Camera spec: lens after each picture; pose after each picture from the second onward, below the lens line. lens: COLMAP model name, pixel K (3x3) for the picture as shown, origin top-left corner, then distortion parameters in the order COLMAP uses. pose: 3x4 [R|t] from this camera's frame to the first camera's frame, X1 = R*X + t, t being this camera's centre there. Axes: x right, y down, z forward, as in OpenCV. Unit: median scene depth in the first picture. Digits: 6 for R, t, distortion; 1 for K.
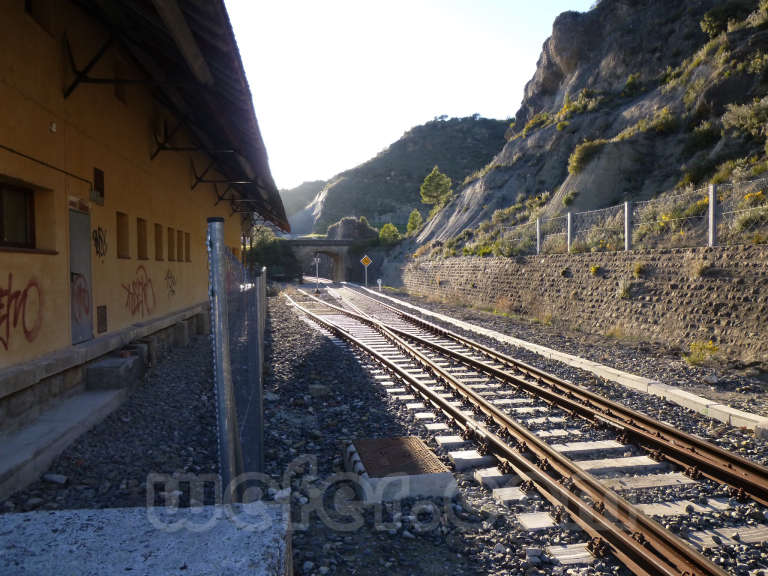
lens RADIAL K [[589.9, 0, 382.4], [0, 589.9, 285.7], [0, 0, 1]] dist [-0.050191, 0.043841]
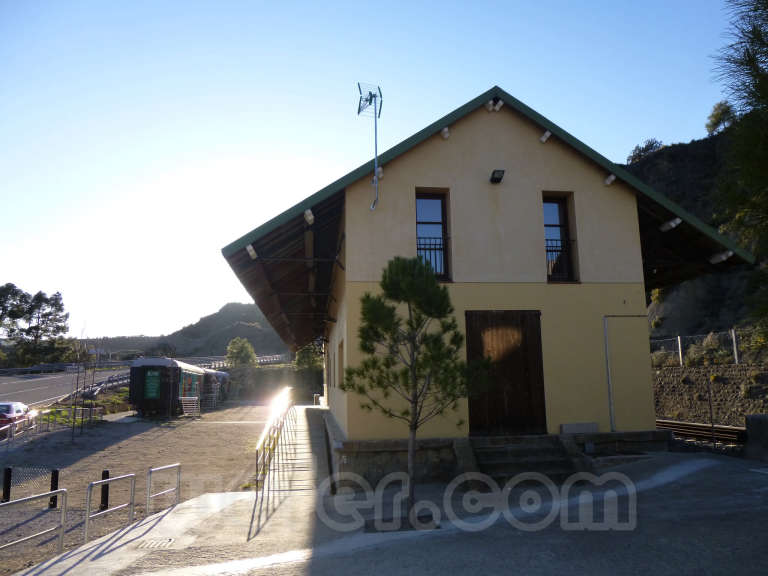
lens RADIAL K [[589.9, 0, 382.4], [0, 589.9, 285.7], [0, 0, 1]] dist [-0.050191, 0.043841]
pose [[0.999770, -0.012930, -0.017085, -0.152903], [0.009416, 0.981403, -0.191729, 0.006009], [0.019247, 0.191524, 0.981299, -0.159790]]
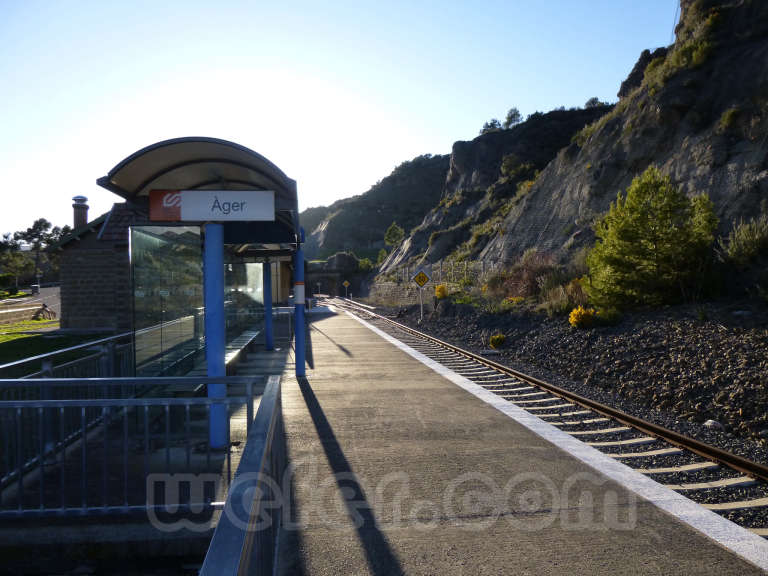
lens RADIAL K [[589.9, 0, 382.4], [0, 589.9, 285.7], [0, 0, 1]] dist [-0.050191, 0.043841]
pose [[0.999869, -0.014962, -0.006211, 0.095193], [0.014770, 0.999443, -0.029934, 0.020374], [0.006656, 0.029839, 0.999533, -0.816584]]
